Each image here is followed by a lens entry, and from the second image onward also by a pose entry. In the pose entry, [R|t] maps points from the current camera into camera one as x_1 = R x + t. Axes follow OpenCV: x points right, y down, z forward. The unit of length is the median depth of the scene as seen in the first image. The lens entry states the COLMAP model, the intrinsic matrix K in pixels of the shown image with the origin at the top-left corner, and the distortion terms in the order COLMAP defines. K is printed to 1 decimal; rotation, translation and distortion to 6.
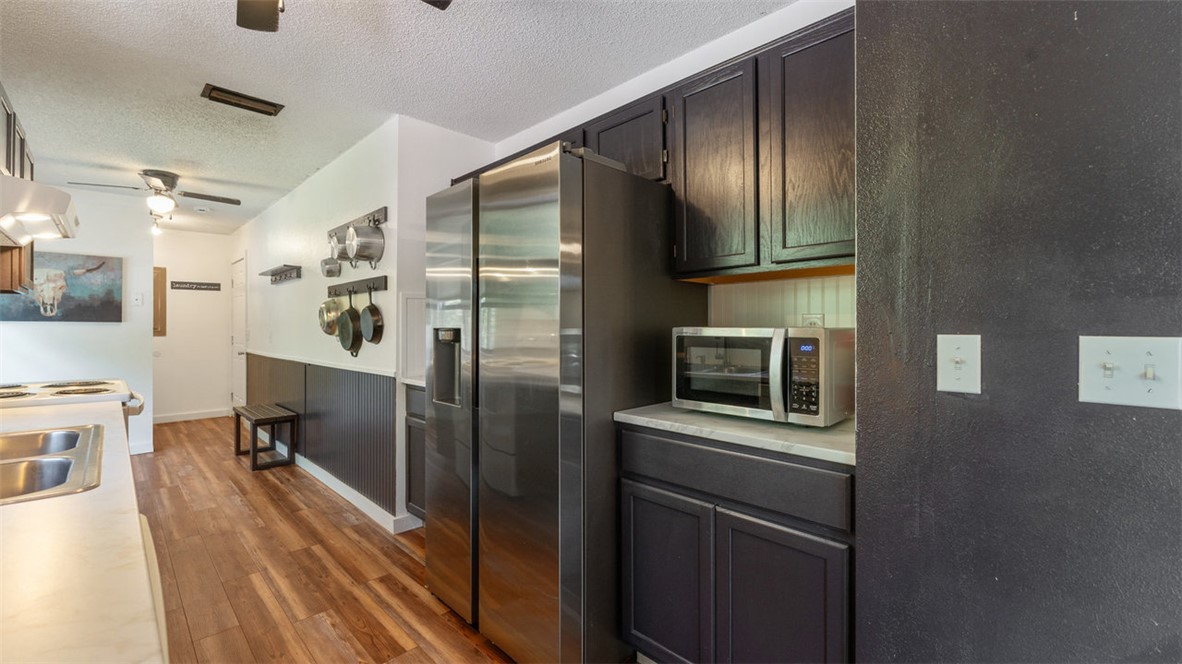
lens RADIAL K [[492.0, 0, 588.5], [0, 492.0, 324.7], [0, 0, 1]] dist [0.014605, -0.001053]
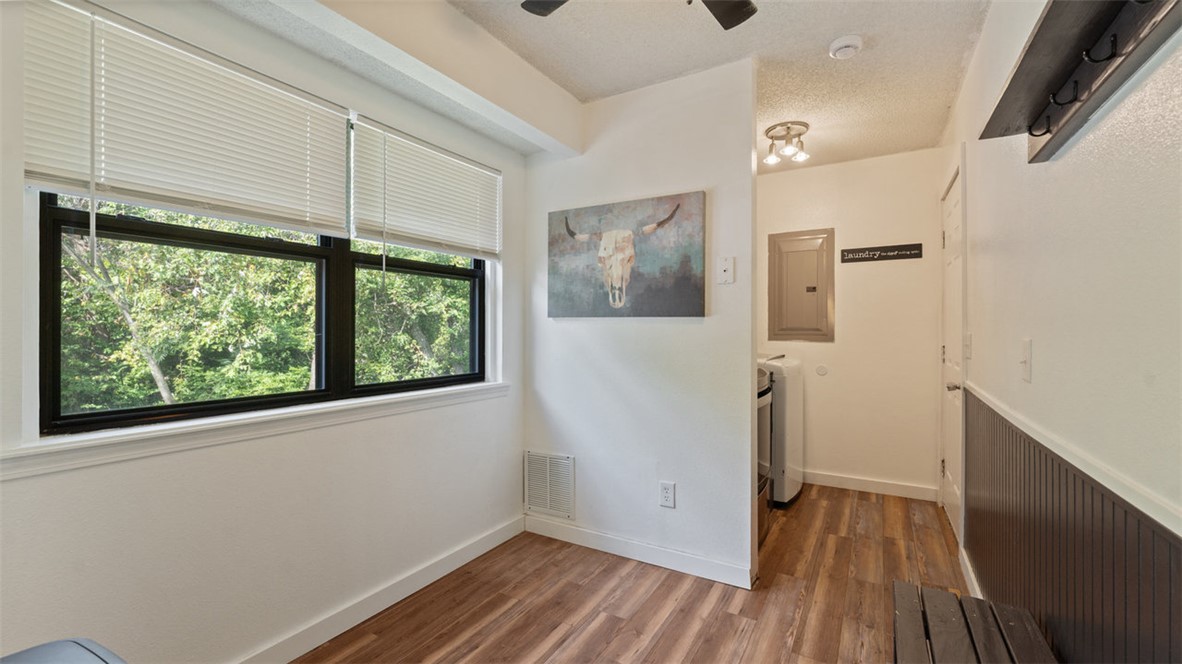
lens RADIAL K [[492.0, 0, 598.5], [0, 492.0, 329.0], [0, 0, 1]] dist [0.014605, -0.001053]
pose [[0.268795, 0.002276, -0.963195, -0.513483], [0.000424, 0.999997, 0.002481, 0.006665], [0.963197, -0.001075, 0.268793, 0.820051]]
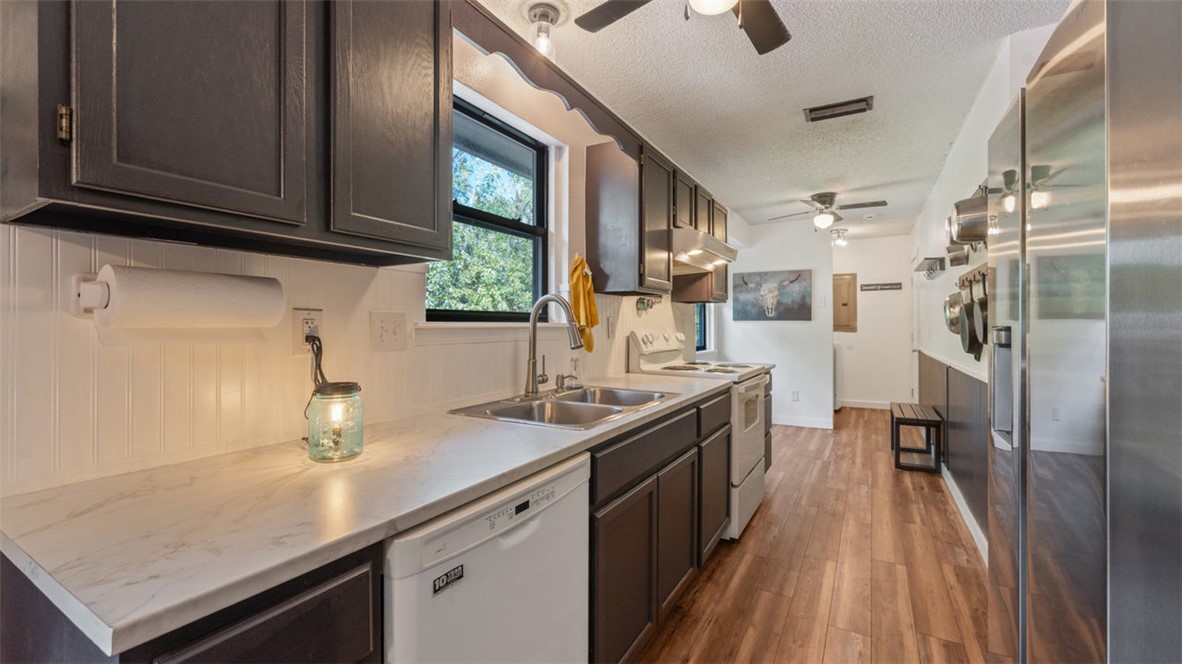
lens RADIAL K [[492.0, 0, 599.3], [0, 492.0, 323.5], [0, 0, 1]] dist [0.014605, -0.001053]
pose [[0.284358, -0.003236, -0.958713, 0.110978], [0.005615, 0.999983, -0.001710, 0.001073], [0.958702, -0.004897, 0.284371, 0.145989]]
